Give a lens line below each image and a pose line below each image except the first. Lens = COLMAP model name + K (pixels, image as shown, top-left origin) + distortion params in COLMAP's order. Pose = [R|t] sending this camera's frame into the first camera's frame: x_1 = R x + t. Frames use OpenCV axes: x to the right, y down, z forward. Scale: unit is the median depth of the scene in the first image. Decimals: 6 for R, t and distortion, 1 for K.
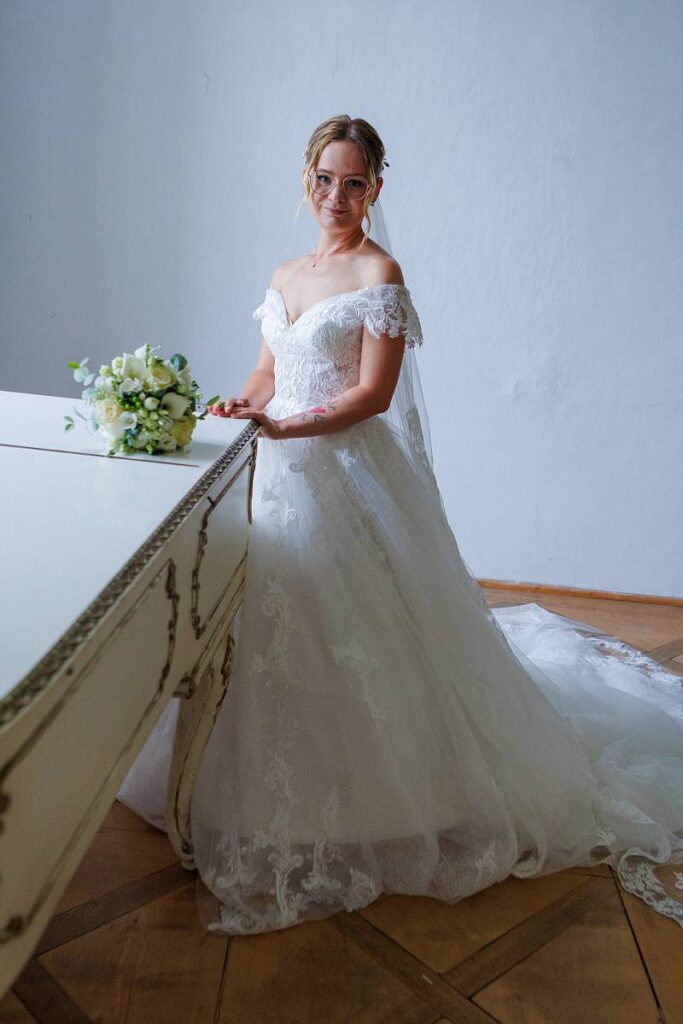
lens RADIAL K [[1033.2, 0, 341.3], [0, 1033.2, 556.8], [0, 0, 1]] dist [0.019766, 0.006120]
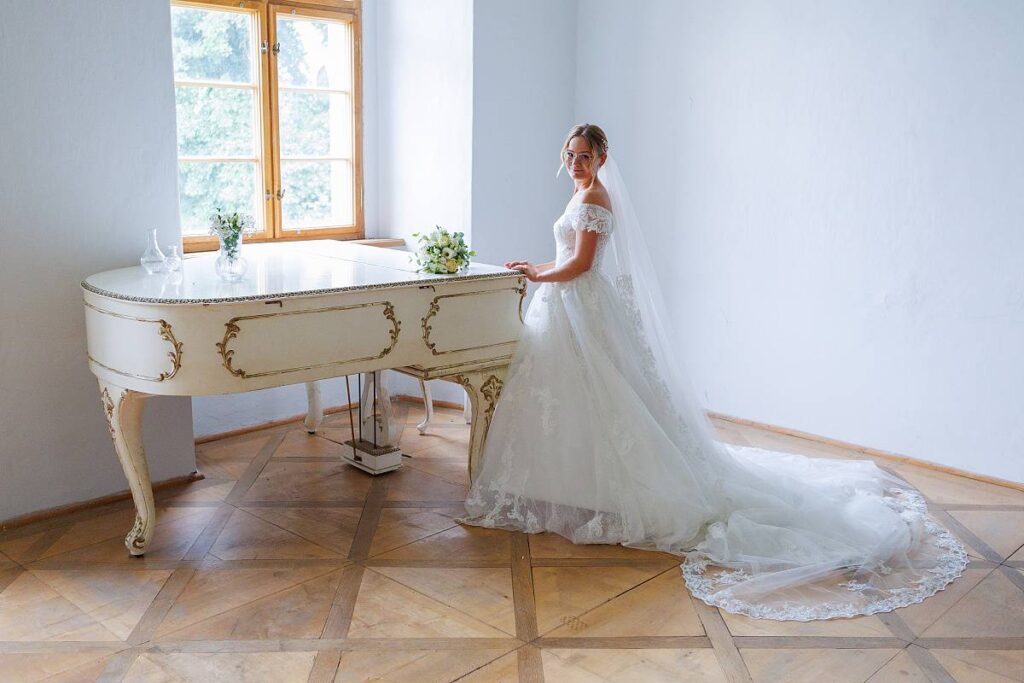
lens RADIAL K [[1033.2, 0, 512.0], [0, 1033.2, 341.5], [0, 0, 1]] dist [0.019766, 0.006120]
pose [[0.787309, 0.091068, -0.609796, 1.110812], [-0.188721, 0.977156, -0.097727, 0.195505], [0.586965, 0.192023, 0.786511, -0.543915]]
